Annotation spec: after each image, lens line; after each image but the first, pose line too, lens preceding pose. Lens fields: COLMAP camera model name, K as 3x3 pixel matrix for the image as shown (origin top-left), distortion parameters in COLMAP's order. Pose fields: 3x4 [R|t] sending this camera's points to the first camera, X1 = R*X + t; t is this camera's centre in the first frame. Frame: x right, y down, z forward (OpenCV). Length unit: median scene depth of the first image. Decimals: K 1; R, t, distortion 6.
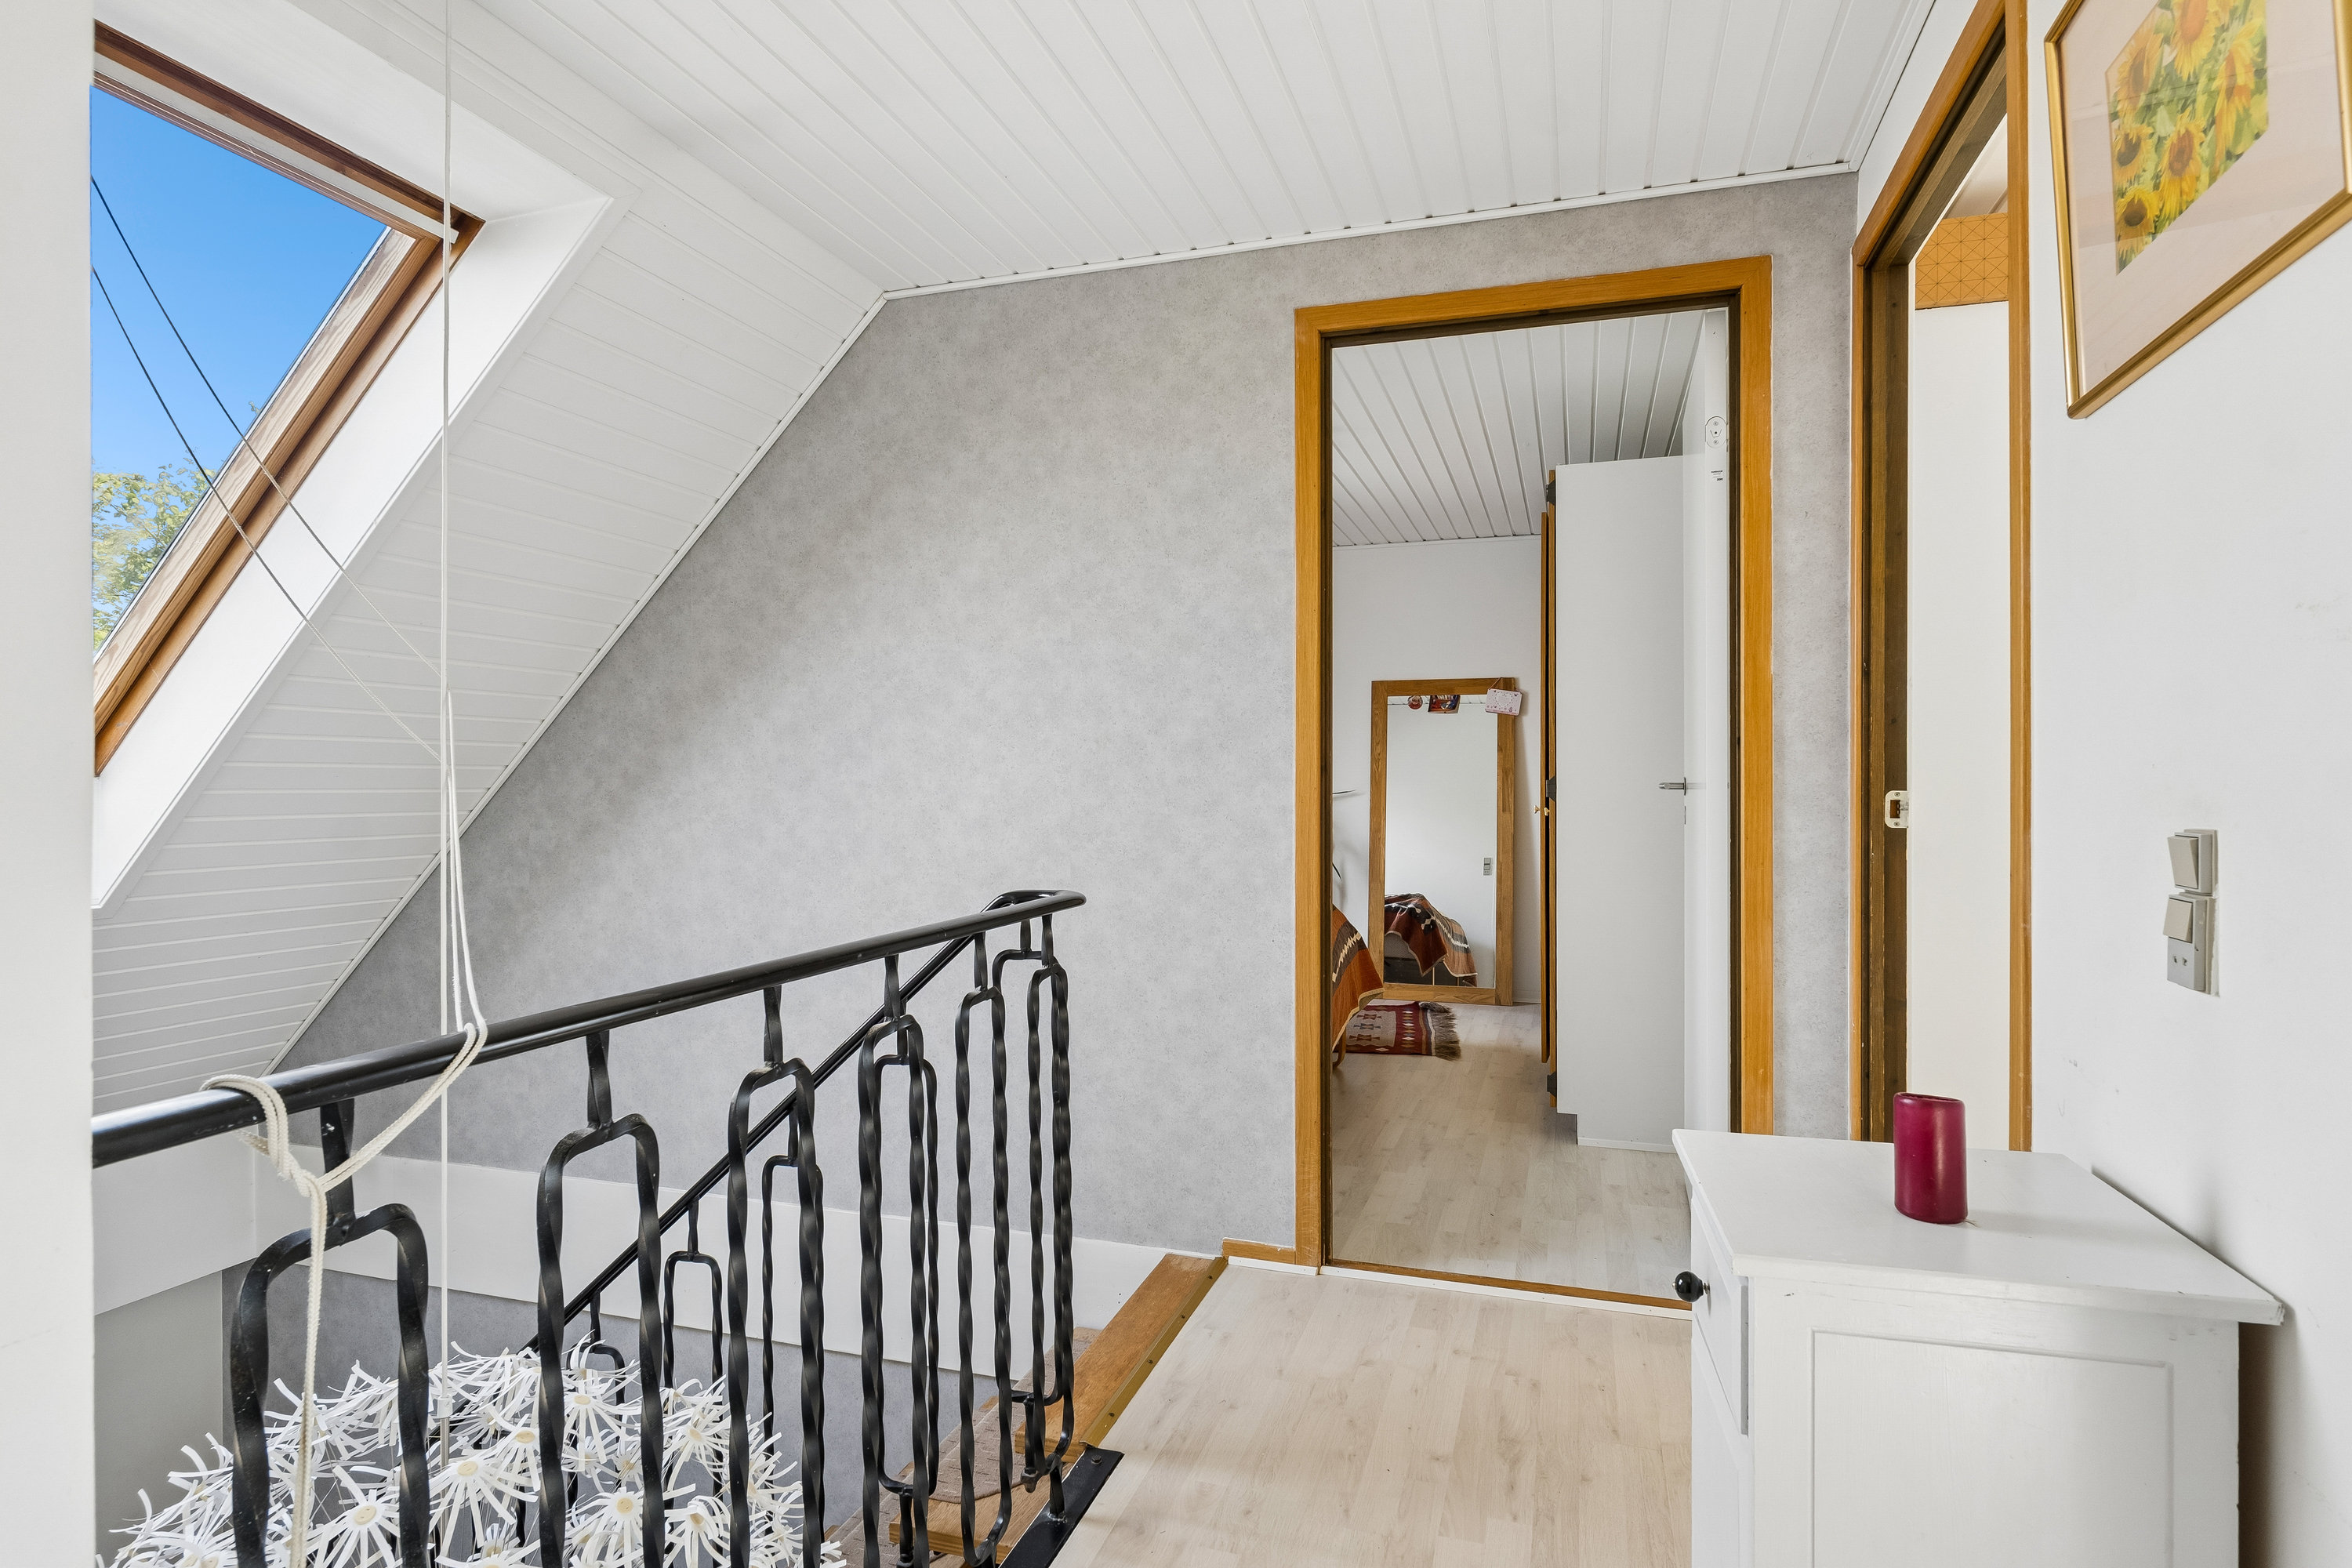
lens RADIAL K [[1244.0, 0, 1178.9], [0, 1244.0, 788.0], [0, 0, 1]] dist [0.005618, 0.000122]
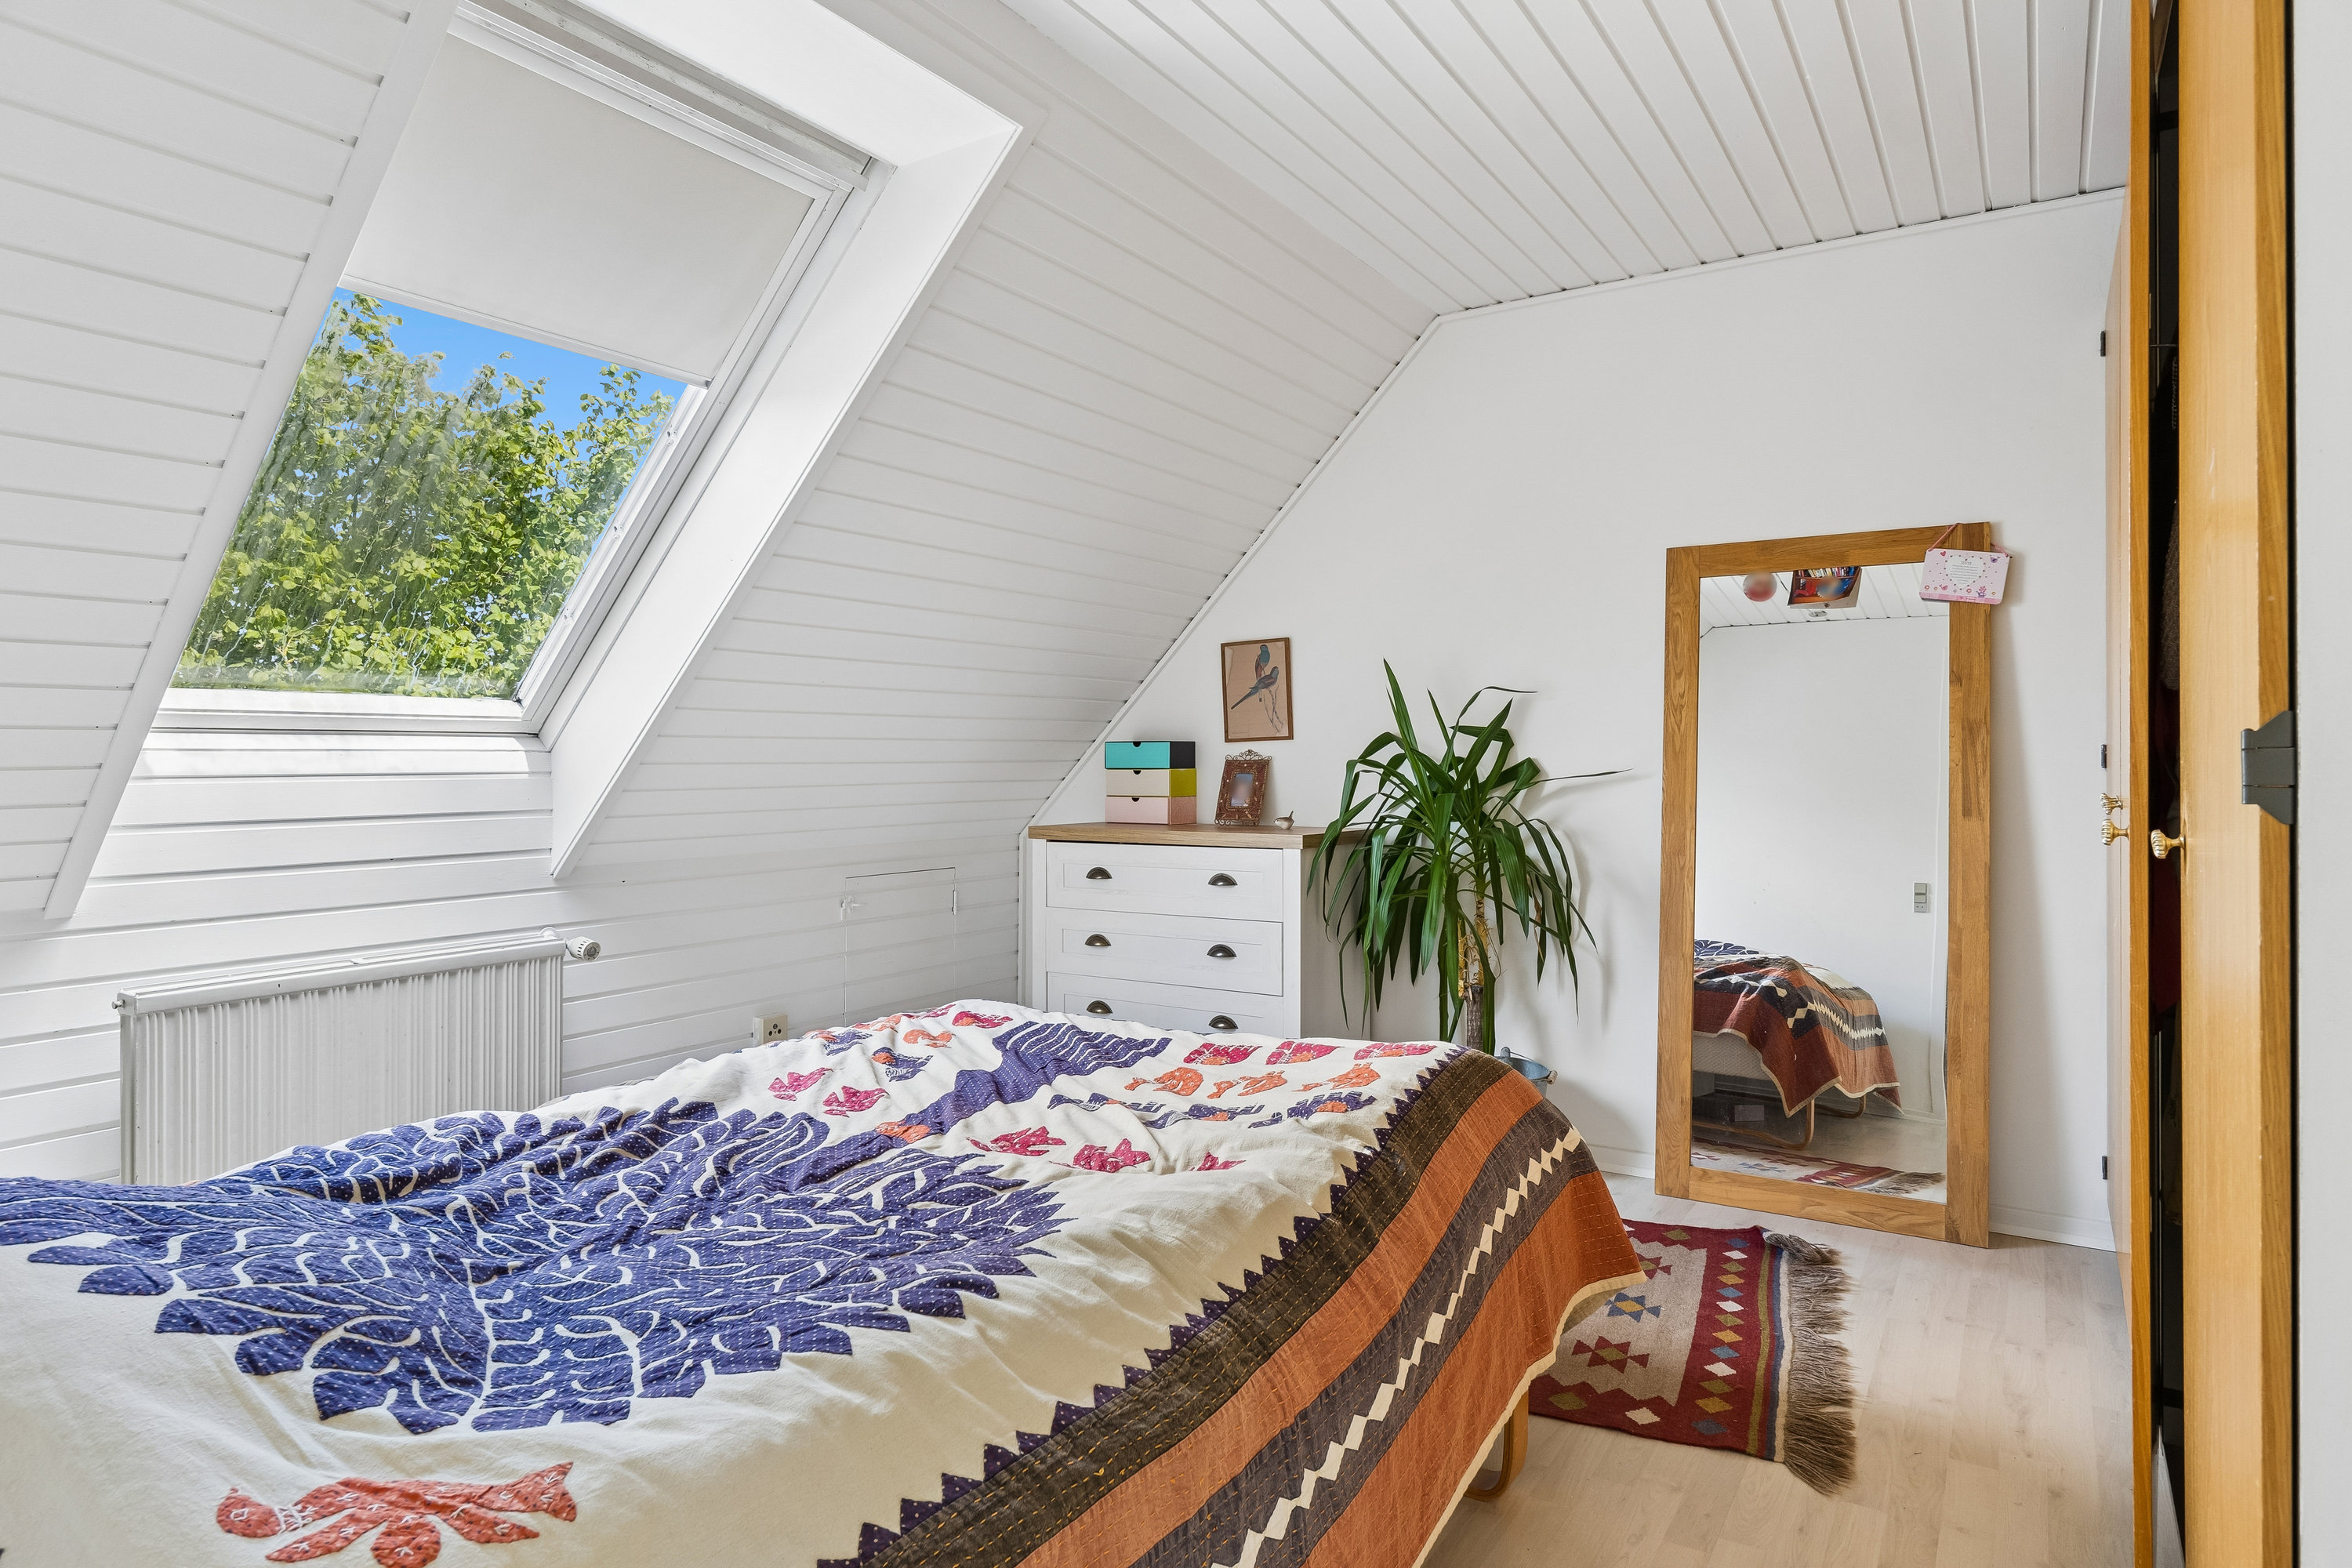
lens RADIAL K [[1391.9, 0, 1172.9], [0, 1391.9, 767.3], [0, 0, 1]] dist [-0.003581, 0.001130]
pose [[0.970086, -0.001044, -0.242759, 0.101609], [0.000904, 0.999999, -0.000688, 0.001103], [0.242760, 0.000448, 0.970086, 0.428818]]
